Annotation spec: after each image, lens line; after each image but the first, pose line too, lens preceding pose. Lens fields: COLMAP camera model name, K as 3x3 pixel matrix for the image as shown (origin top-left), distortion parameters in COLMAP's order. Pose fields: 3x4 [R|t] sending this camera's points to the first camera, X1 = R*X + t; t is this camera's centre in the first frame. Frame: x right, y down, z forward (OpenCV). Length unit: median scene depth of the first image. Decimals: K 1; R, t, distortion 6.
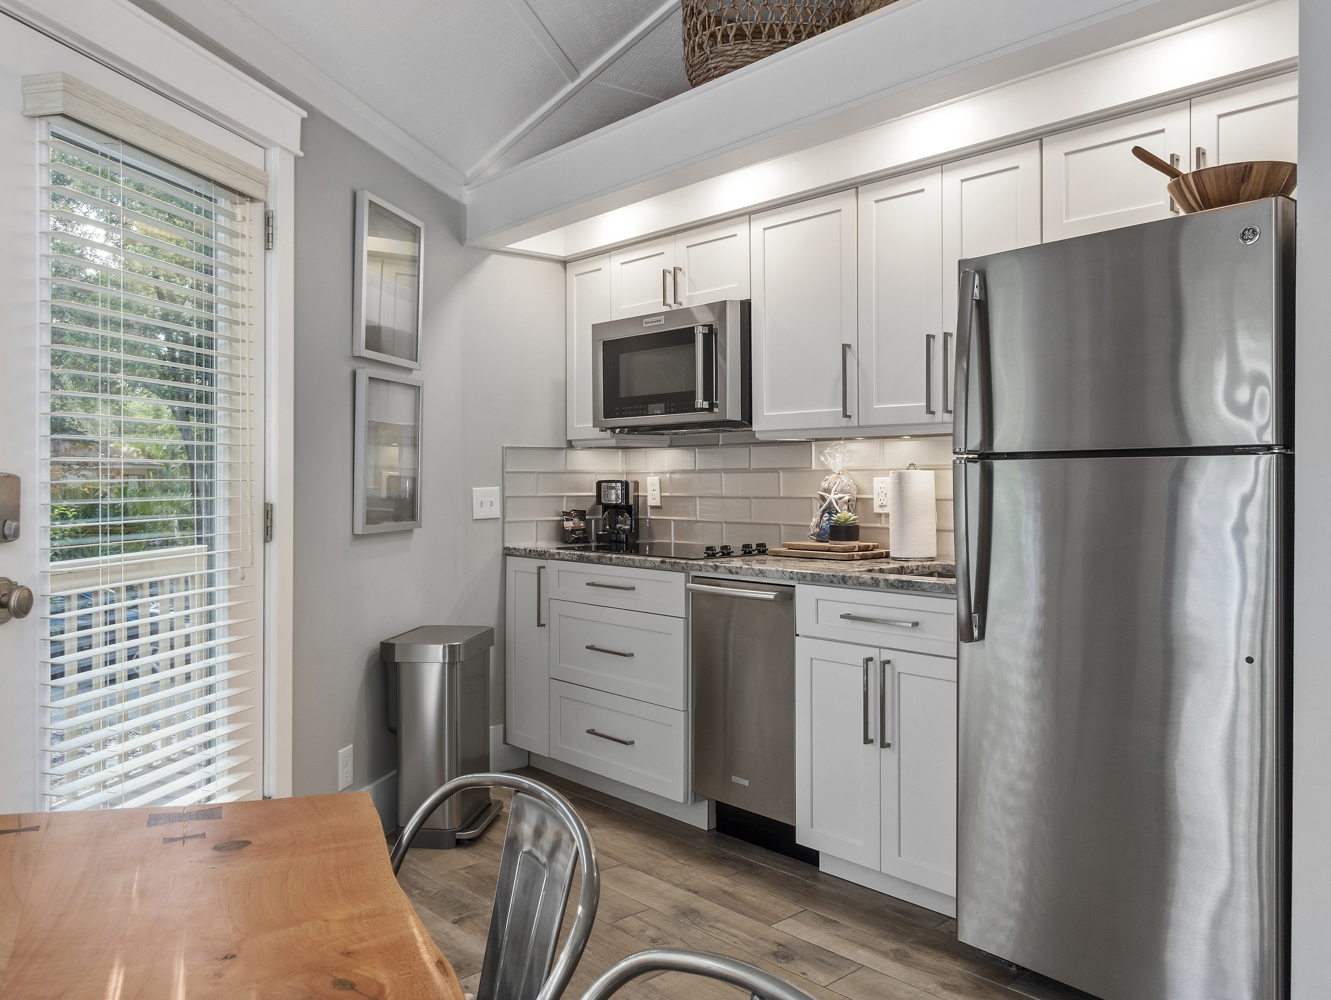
lens RADIAL K [[988.1, 0, 665.5], [0, 988.1, 500.0], [0, 0, 1]] dist [-0.004276, -0.001761]
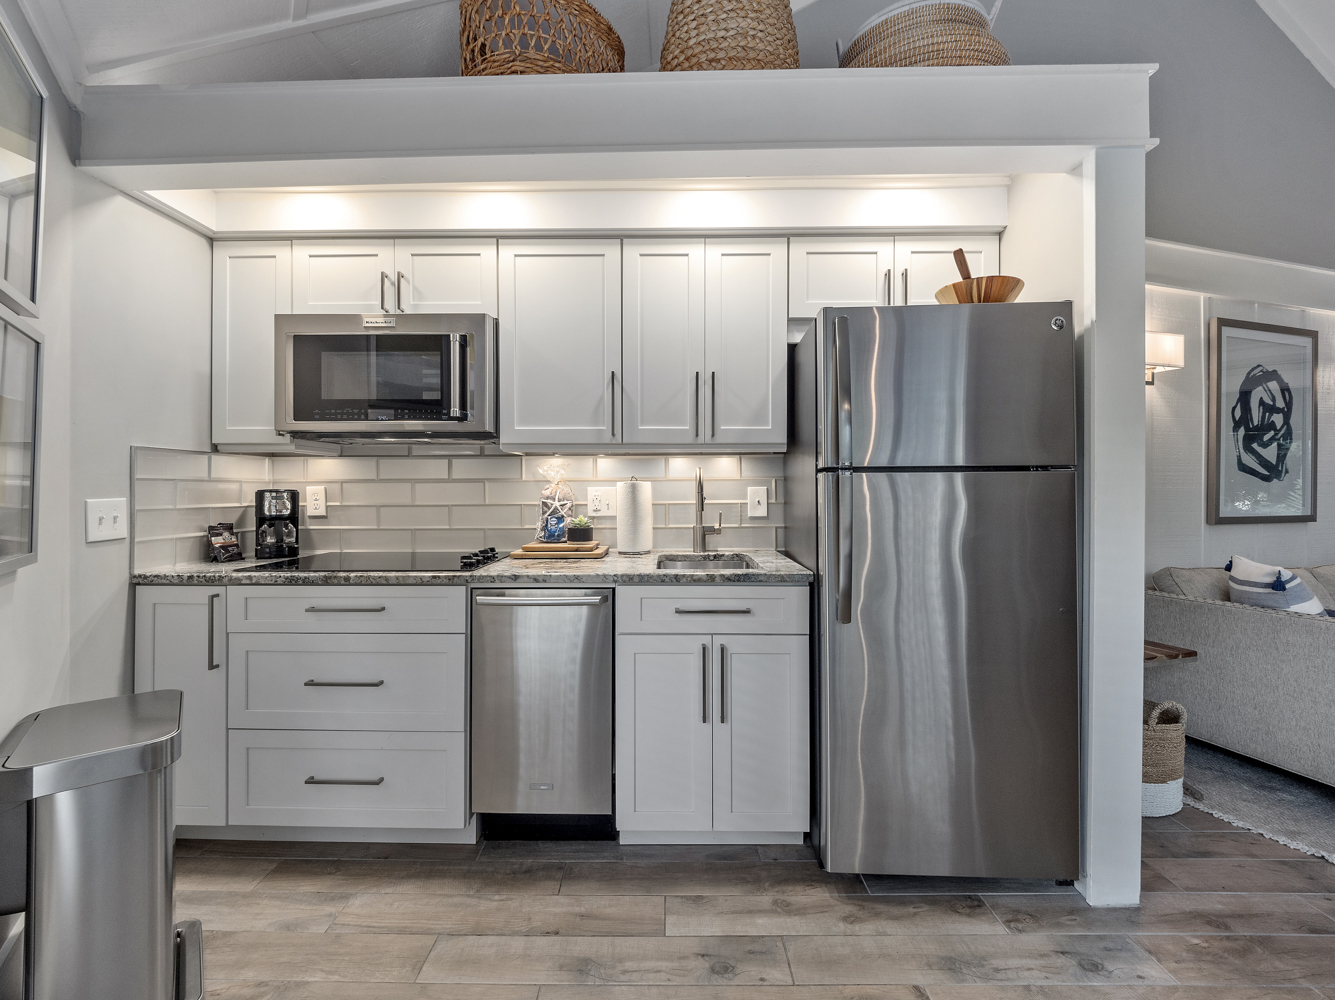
lens RADIAL K [[579.5, 0, 662.8], [0, 579.5, 491.1], [0, 0, 1]] dist [-0.000827, -0.000910]
pose [[0.688384, -0.000911, 0.725346, -0.241598], [0.014896, 0.999806, -0.012882, -0.007554], [-0.725194, 0.019673, 0.688264, 0.446277]]
